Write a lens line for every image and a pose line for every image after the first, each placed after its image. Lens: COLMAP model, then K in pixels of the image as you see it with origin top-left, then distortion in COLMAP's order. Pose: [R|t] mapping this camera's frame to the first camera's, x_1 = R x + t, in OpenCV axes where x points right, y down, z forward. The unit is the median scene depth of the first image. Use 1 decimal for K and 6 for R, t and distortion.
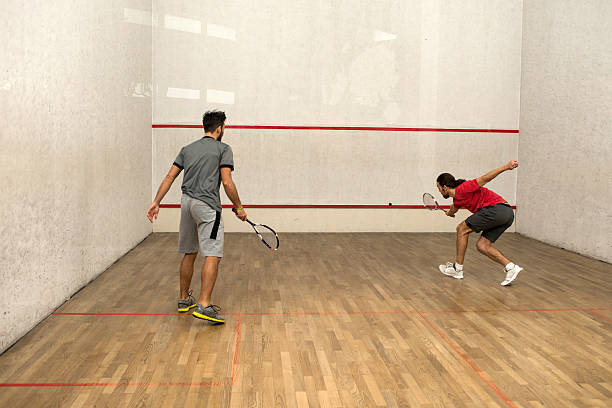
lens RADIAL K [[636.0, 0, 308.4], [0, 636.0, 204.3], [0, 0, 1]] dist [-0.107087, 0.120875]
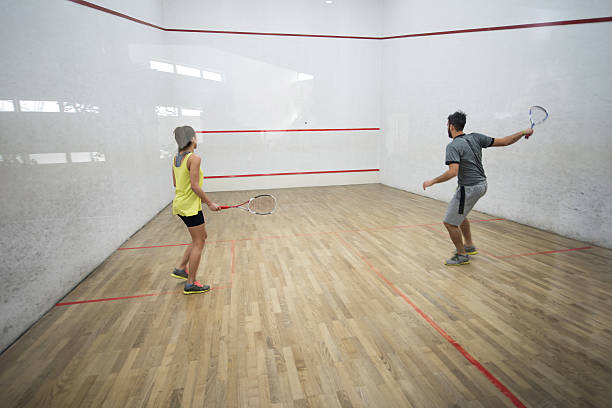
lens RADIAL K [[326.6, 0, 308.1], [0, 326.6, 204.3], [0, 0, 1]] dist [-0.004930, -0.000487]
pose [[0.991337, -0.058122, 0.117782, -0.006131], [0.045709, 0.993371, 0.105478, -0.014583], [-0.123131, -0.099181, 0.987422, 0.118433]]
